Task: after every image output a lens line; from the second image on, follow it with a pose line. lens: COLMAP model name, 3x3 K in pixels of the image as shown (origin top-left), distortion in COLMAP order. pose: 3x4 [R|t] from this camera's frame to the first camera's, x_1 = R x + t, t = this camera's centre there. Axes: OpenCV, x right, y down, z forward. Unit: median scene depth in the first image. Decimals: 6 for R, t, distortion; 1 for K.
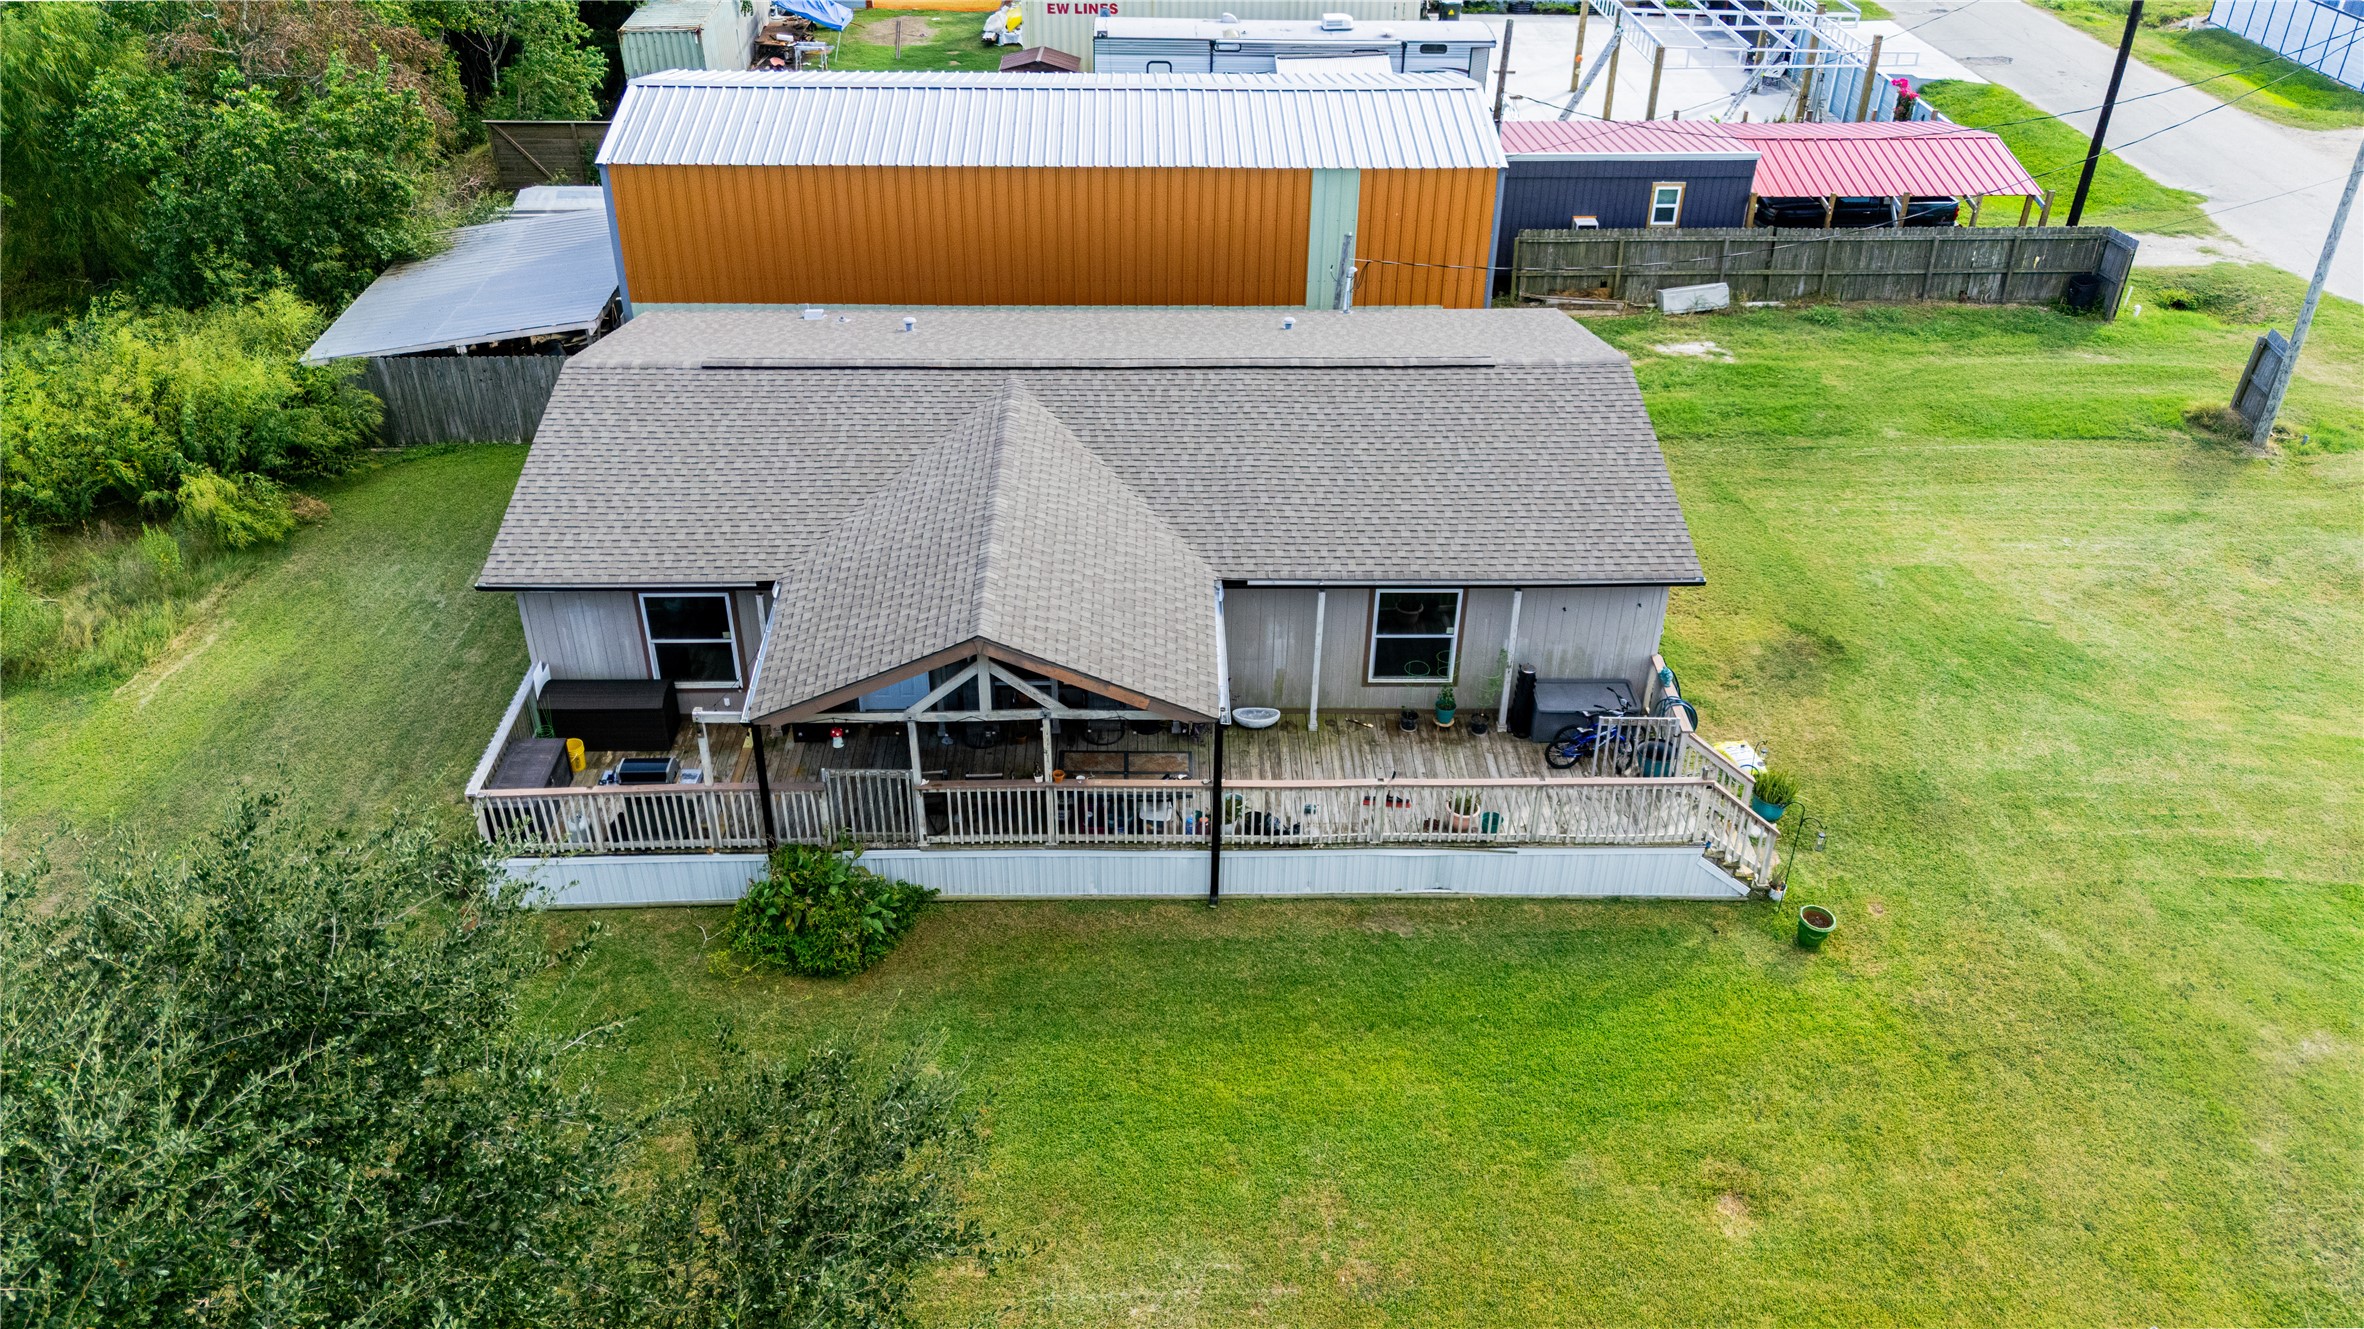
lens RADIAL K [[1728.7, 0, 1186.9], [0, 1728.7, 667.3], [0, 0, 1]] dist [0.036116, -0.003943]
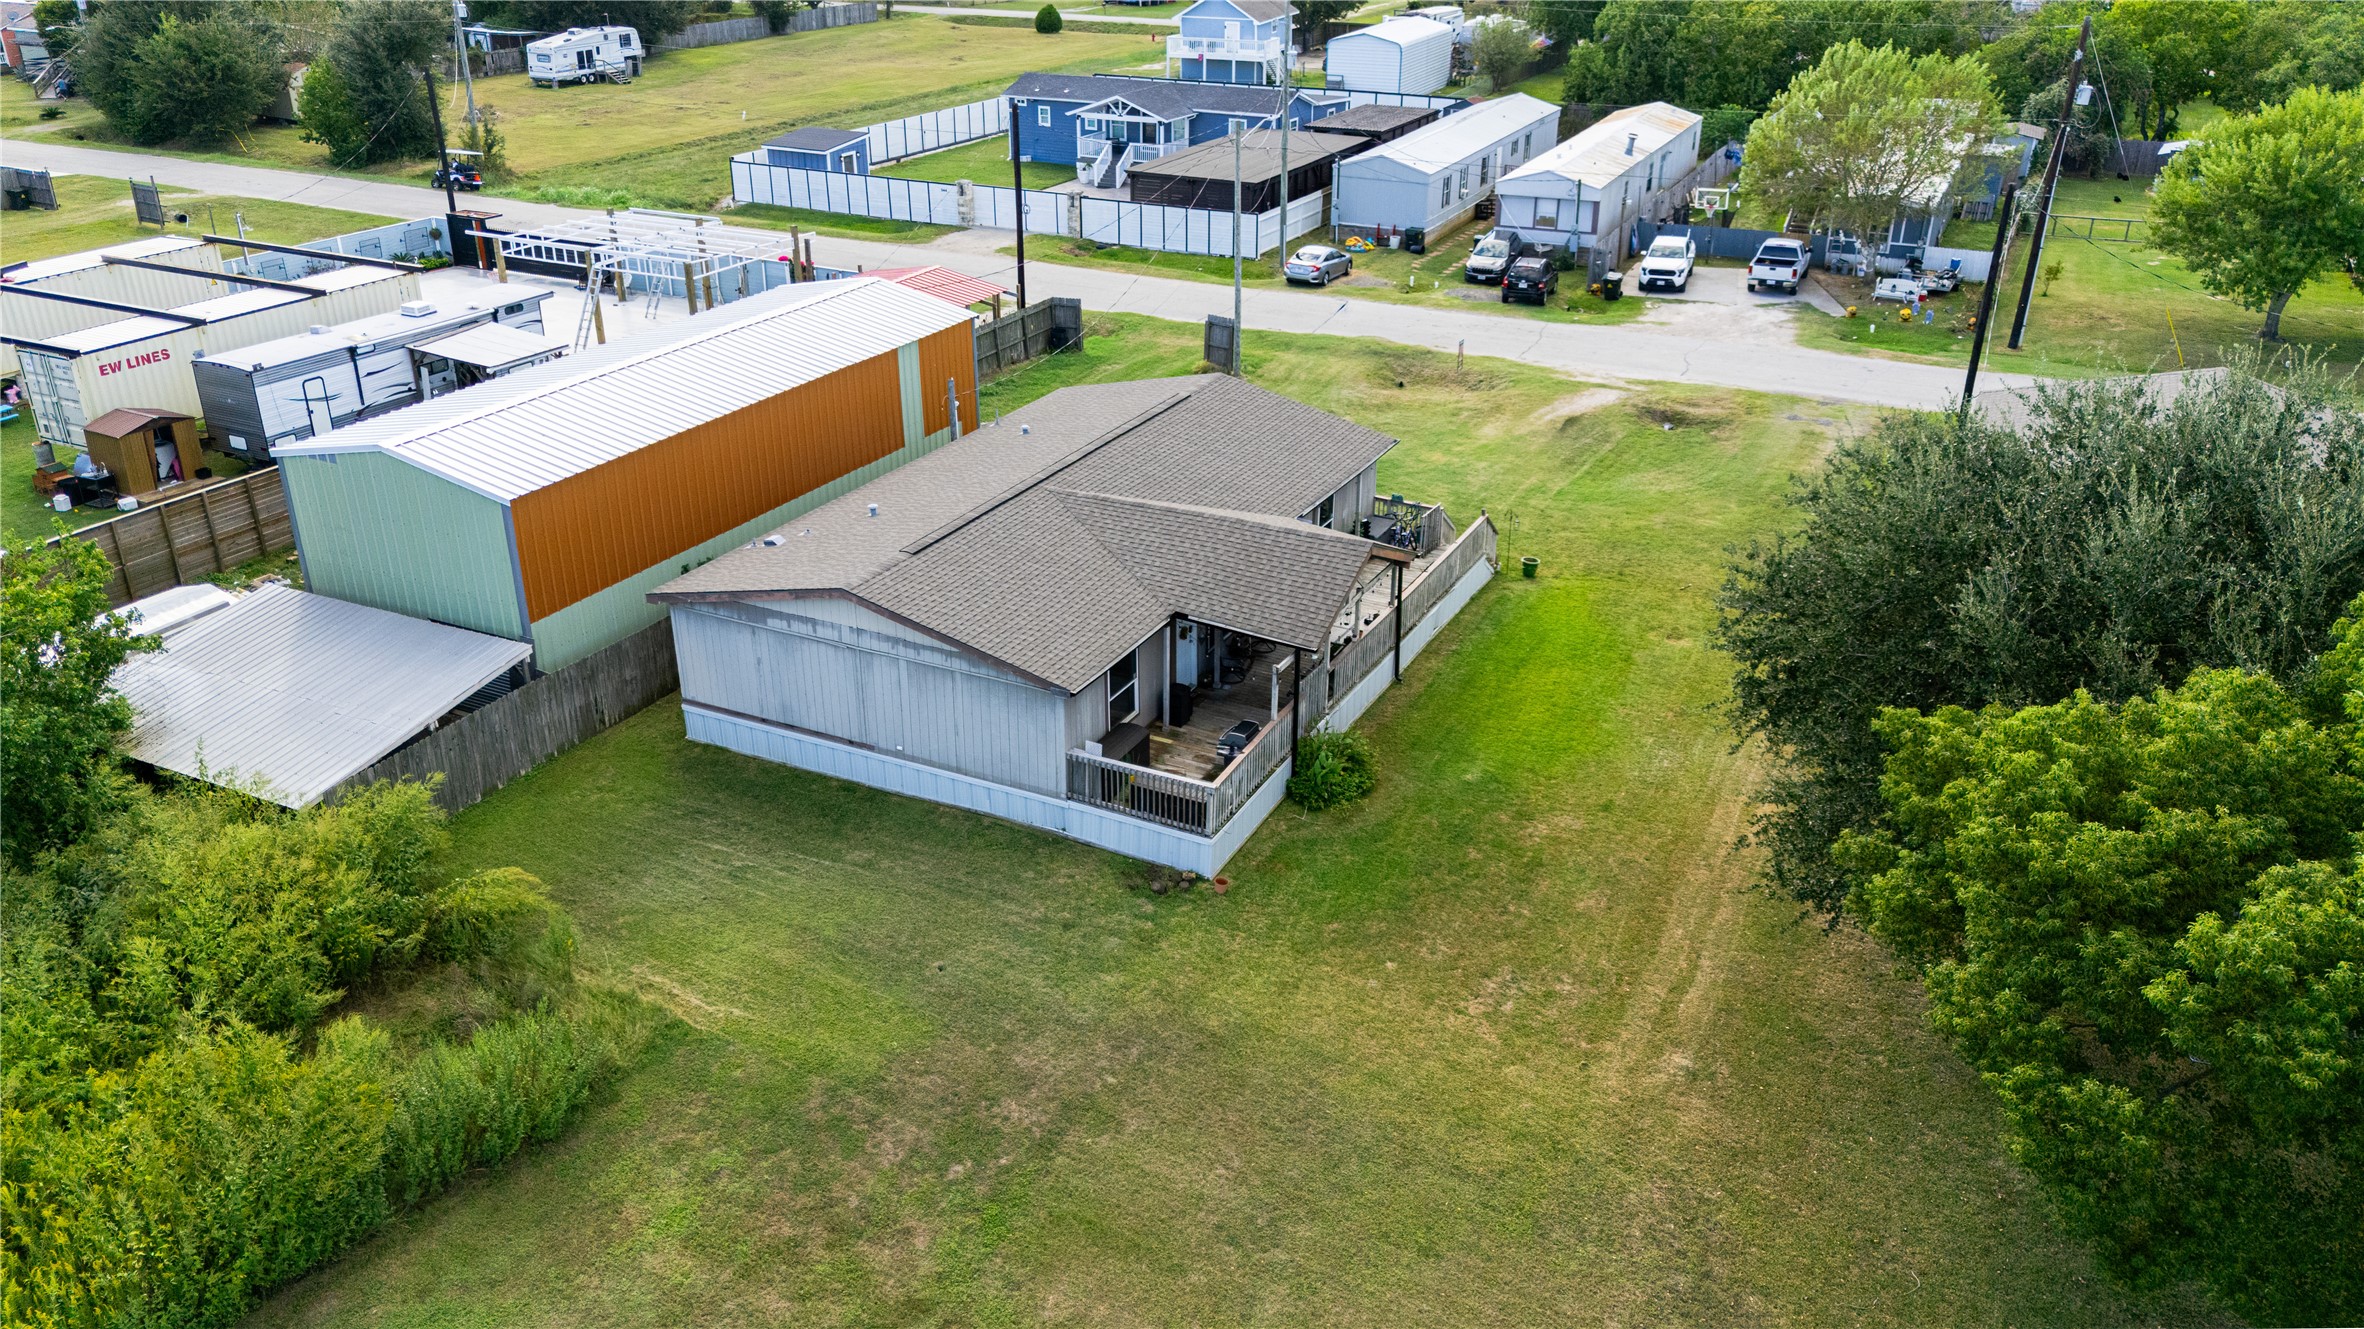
lens RADIAL K [[1771.9, 0, 1186.0], [0, 1771.9, 666.0], [0, 0, 1]] dist [0.038013, -0.008156]
pose [[0.470587, -0.380750, 0.795976, -1.037967], [0.479379, 0.867679, 0.131636, -0.145058], [-0.740772, 0.319628, 0.590842, 0.083289]]
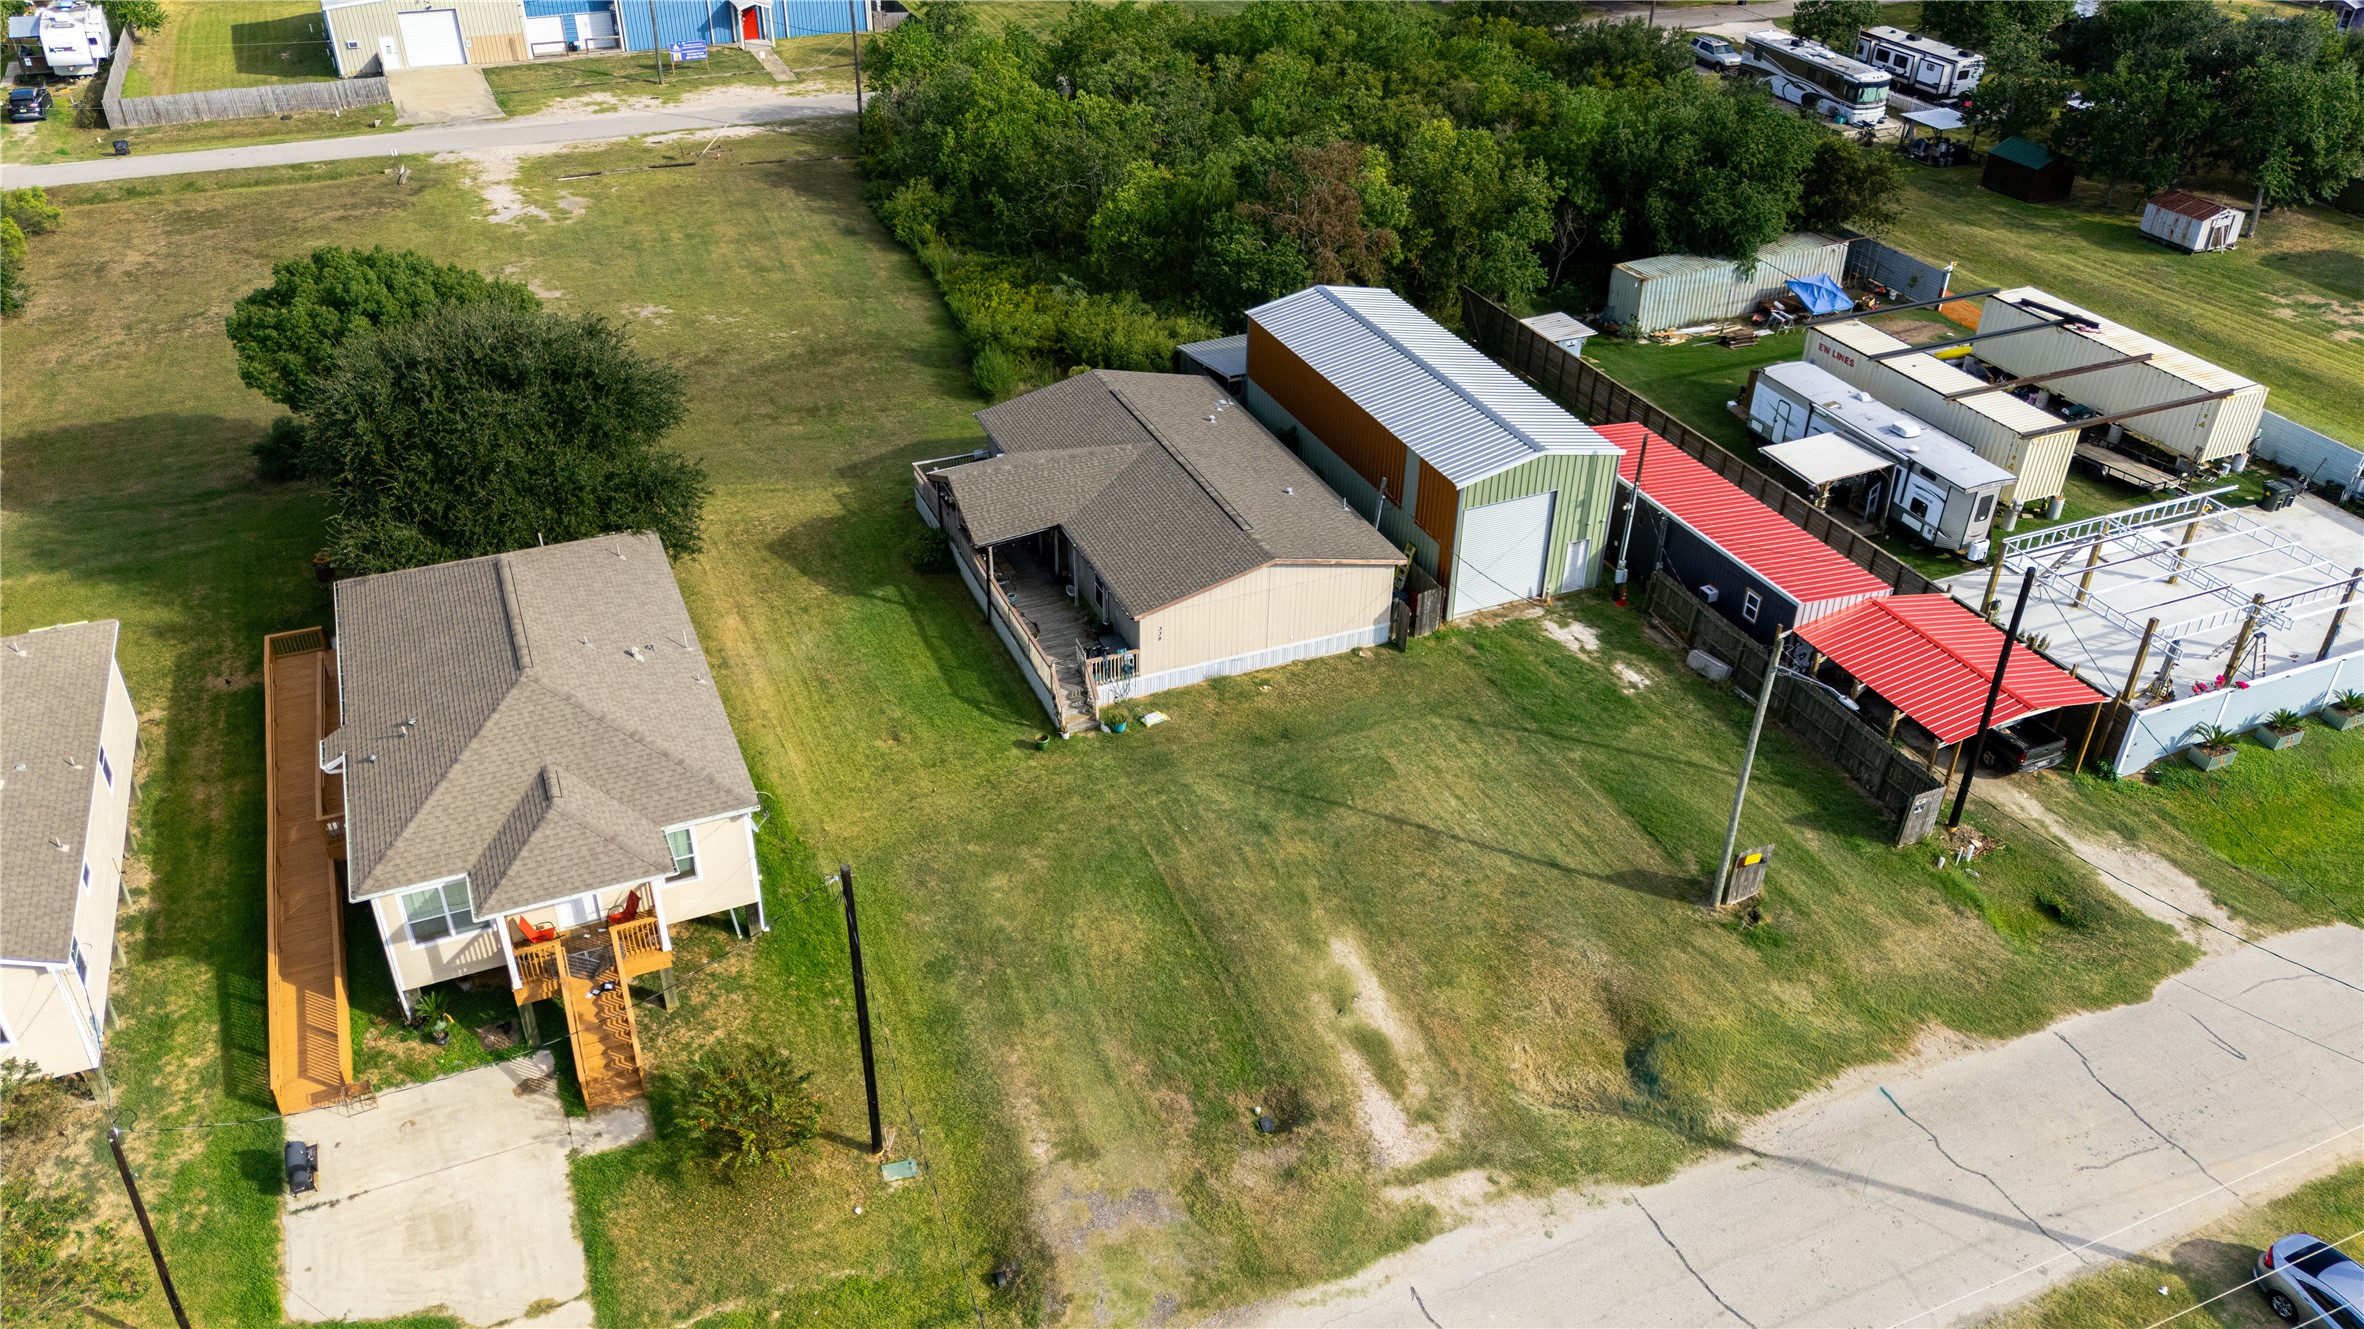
lens RADIAL K [[1771.9, 0, 1186.0], [0, 1771.9, 666.0], [0, 0, 1]] dist [0.038013, -0.008156]
pose [[0.370749, 0.493954, -0.786482, 1.607055], [-0.508501, 0.816587, 0.273153, -0.494217], [0.777156, 0.298655, 0.553925, -0.167937]]
